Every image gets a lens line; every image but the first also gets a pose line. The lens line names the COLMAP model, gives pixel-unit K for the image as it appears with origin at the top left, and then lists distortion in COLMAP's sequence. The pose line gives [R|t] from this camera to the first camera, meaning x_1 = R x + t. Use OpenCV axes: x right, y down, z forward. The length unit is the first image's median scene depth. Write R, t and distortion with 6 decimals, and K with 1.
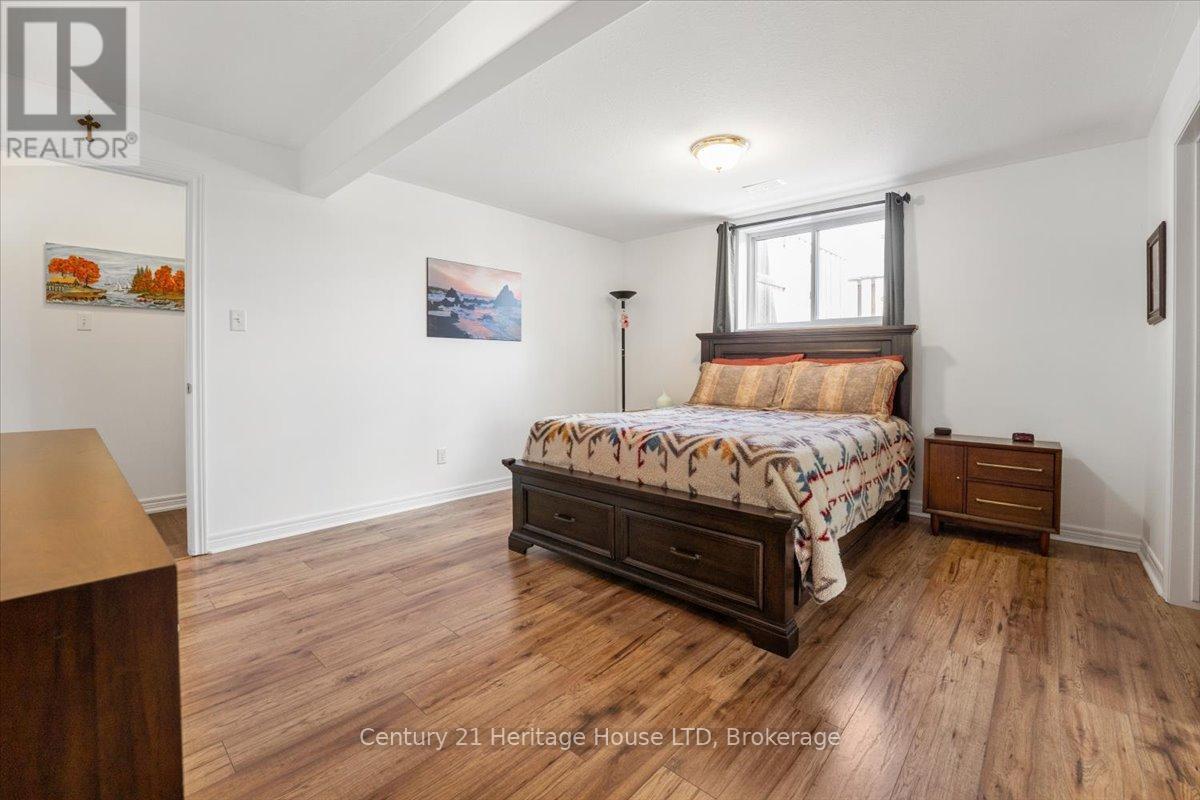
lens RADIAL K [[501.6, 0, 601.0], [0, 501.6, 373.0], [0, 0, 1]] dist [-0.022211, -0.000026]
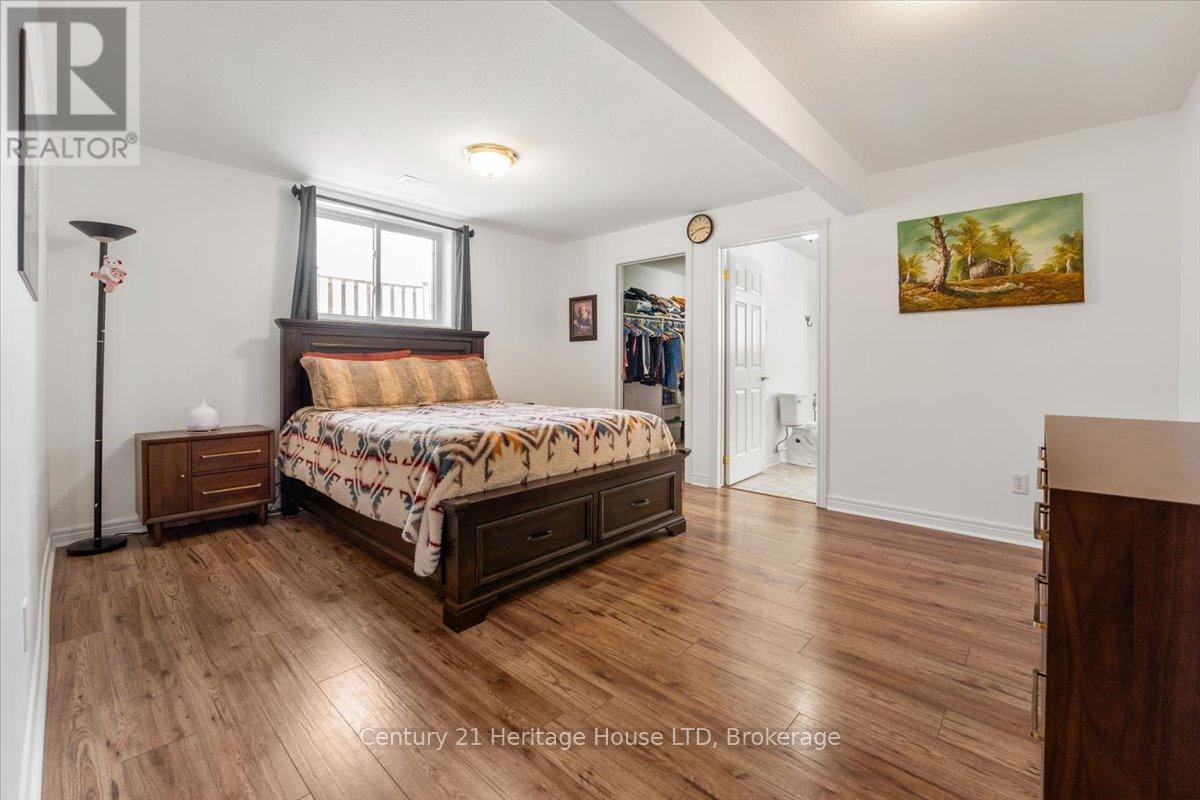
lens RADIAL K [[501.6, 0, 591.2], [0, 501.6, 367.7], [0, 0, 1]] dist [-0.022211, -0.000026]
pose [[0.015308, -0.011536, 0.999816, -0.964395], [0.008521, 0.999899, 0.011407, -0.014962], [-0.999847, 0.008345, 0.015404, 0.912628]]
